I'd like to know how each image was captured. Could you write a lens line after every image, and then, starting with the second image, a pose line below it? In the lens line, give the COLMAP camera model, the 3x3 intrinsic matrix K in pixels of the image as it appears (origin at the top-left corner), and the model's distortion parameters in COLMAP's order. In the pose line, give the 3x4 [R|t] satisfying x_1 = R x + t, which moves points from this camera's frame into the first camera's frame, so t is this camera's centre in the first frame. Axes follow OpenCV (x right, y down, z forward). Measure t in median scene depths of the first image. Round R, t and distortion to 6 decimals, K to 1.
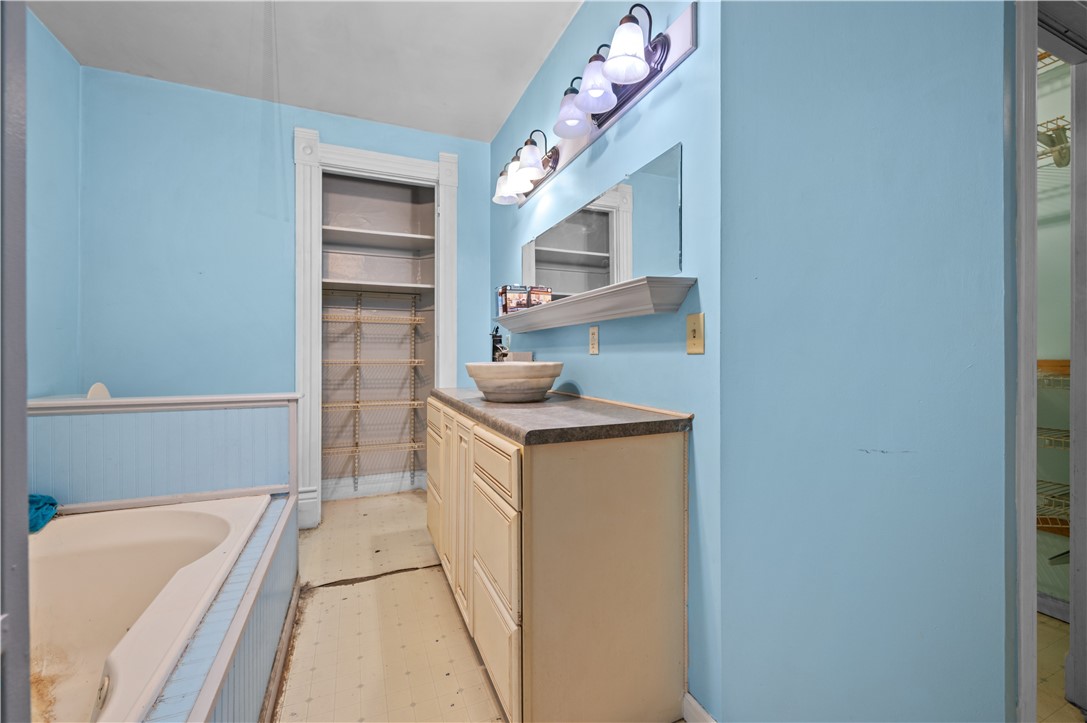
lens RADIAL K [[436.8, 0, 541.7], [0, 436.8, 357.1], [0, 0, 1]] dist [0.000595, -0.001080]
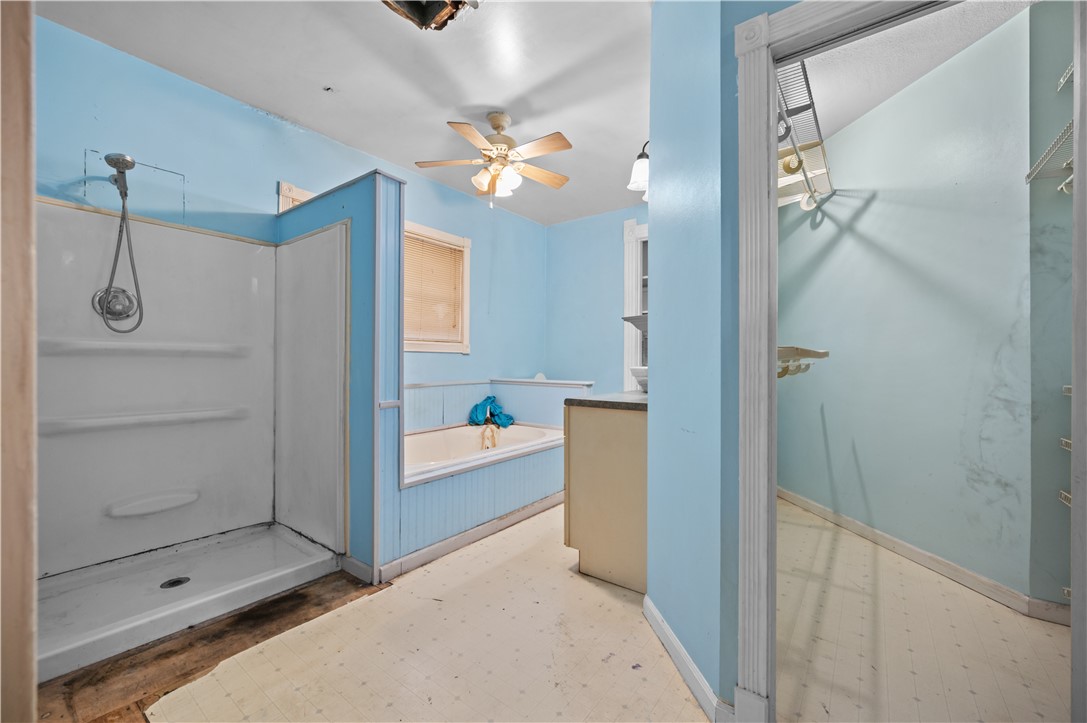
lens RADIAL K [[436.8, 0, 549.2], [0, 436.8, 358.1], [0, 0, 1]] dist [0.000595, -0.001080]
pose [[0.500475, 0.003925, -0.865742, 0.928008], [-0.009486, 0.999955, -0.000950, -0.012939], [0.865699, 0.008688, 0.500489, -0.071963]]
